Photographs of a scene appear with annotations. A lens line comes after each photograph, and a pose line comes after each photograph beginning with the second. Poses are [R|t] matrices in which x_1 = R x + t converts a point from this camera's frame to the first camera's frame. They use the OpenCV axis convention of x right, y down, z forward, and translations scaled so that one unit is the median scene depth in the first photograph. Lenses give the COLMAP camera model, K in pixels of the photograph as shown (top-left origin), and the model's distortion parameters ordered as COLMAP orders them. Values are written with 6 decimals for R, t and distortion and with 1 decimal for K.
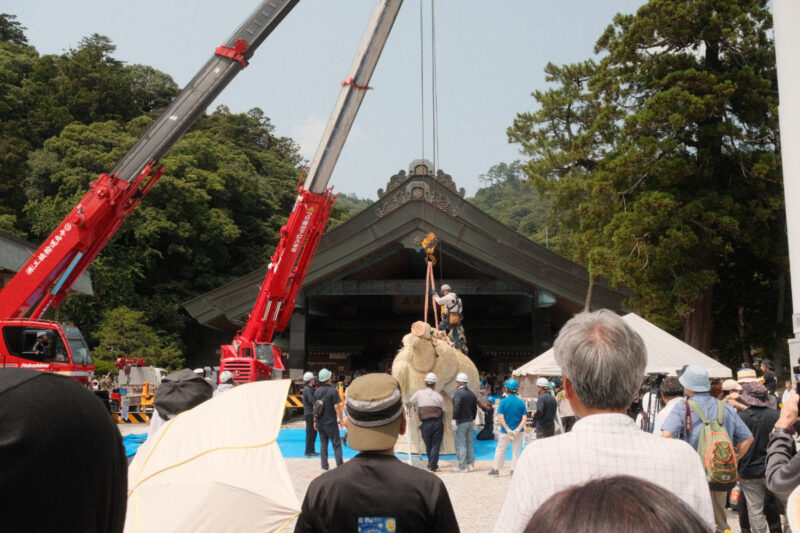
lens RADIAL K [[789.9, 0, 397.9], [0, 789.9, 263.0], [0, 0, 1]] dist [-0.002893, 0.002329]
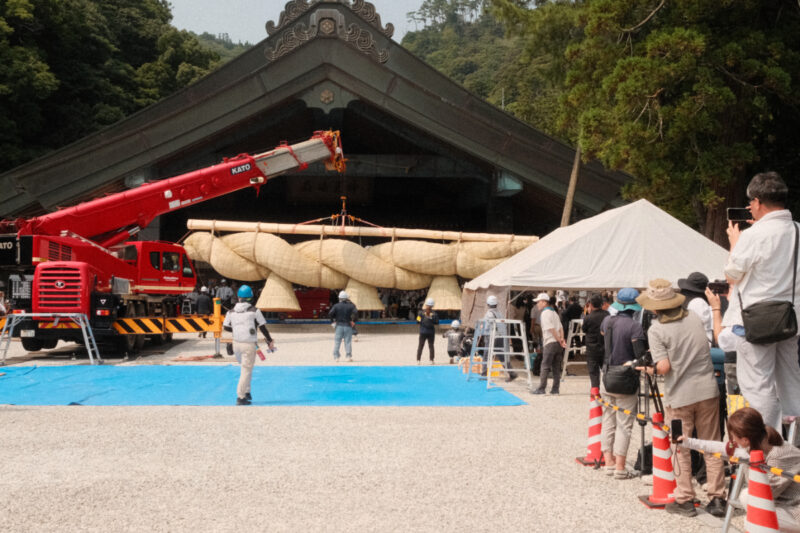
lens RADIAL K [[1106.7, 0, 411.3], [0, 1106.7, 272.8], [0, 0, 1]] dist [-0.004302, 0.005766]
pose [[0.993800, 0.005559, 0.111040, -0.005000], [-0.018820, 0.992747, 0.118737, 0.005146], [-0.109575, -0.120091, 0.986697, 0.016963]]
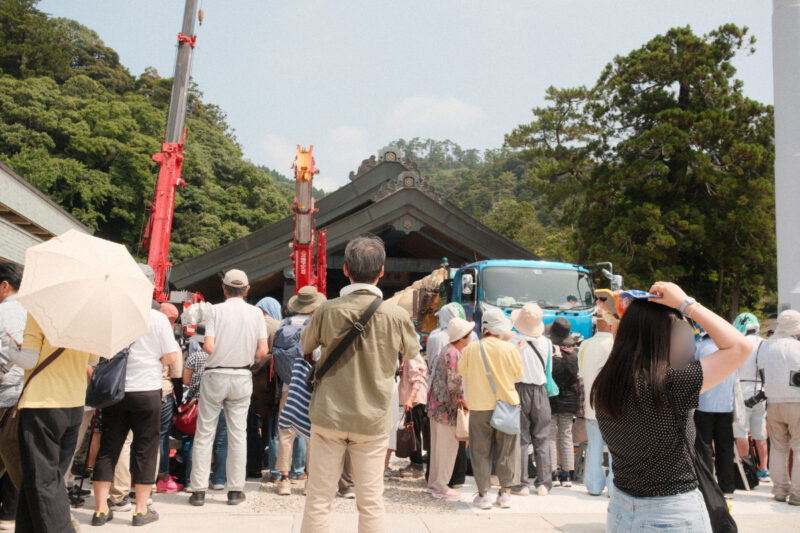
lens RADIAL K [[803.6, 0, 400.5], [0, 803.6, 268.5], [0, 0, 1]] dist [-0.000630, -0.004727]
pose [[0.986088, 0.043801, 0.160352, -0.108712], [-0.050700, 0.997945, 0.039190, -0.006249], [-0.158306, -0.046775, 0.986282, -0.090413]]
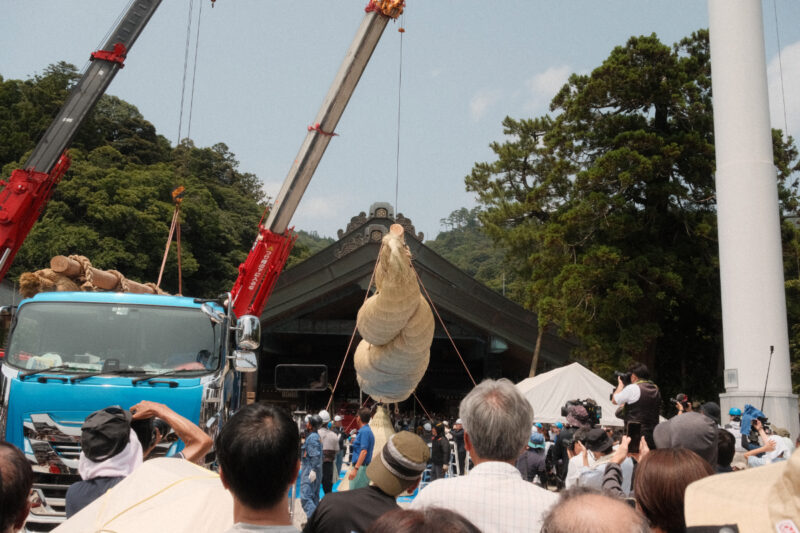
lens RADIAL K [[787.5, 0, 398.1], [0, 787.5, 265.7], [0, 0, 1]] dist [-0.003786, 0.016709]
pose [[0.997878, 0.041471, 0.050192, 0.002442], [-0.039042, 0.998063, -0.048439, -0.001436], [-0.052104, 0.046377, 0.997564, -0.006552]]
